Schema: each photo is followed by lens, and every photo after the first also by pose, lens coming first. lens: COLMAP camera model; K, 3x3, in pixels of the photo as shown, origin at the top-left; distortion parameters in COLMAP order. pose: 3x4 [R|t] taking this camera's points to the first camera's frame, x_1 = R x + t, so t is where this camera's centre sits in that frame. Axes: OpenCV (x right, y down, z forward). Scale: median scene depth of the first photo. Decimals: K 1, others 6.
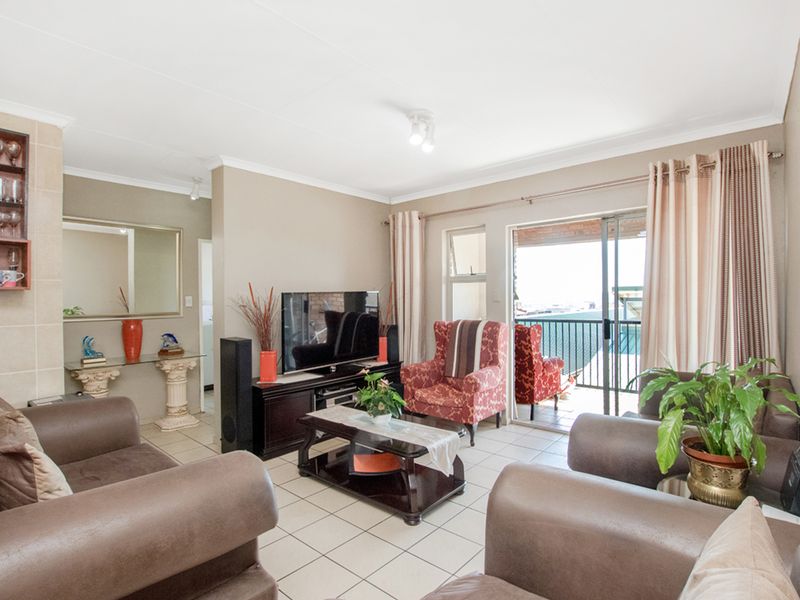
lens RADIAL K [[430.8, 0, 422.4], [0, 430.8, 298.7], [0, 0, 1]] dist [-0.029985, 0.001851]
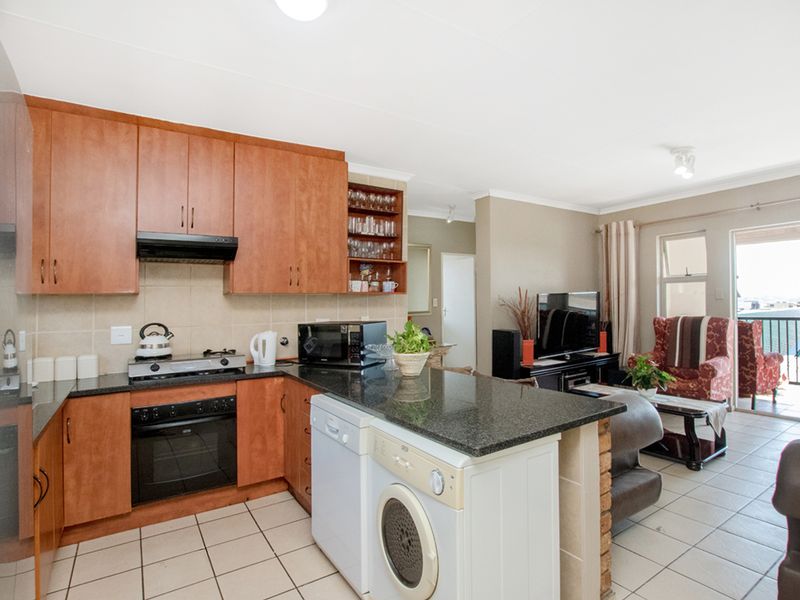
lens RADIAL K [[430.8, 0, 422.4], [0, 430.8, 298.7], [0, 0, 1]] dist [-0.029985, 0.001851]
pose [[0.958049, -0.012671, -0.286323, -0.236359], [0.011060, 0.999913, -0.007242, 0.004558], [0.286390, 0.003772, 0.958106, -0.251027]]
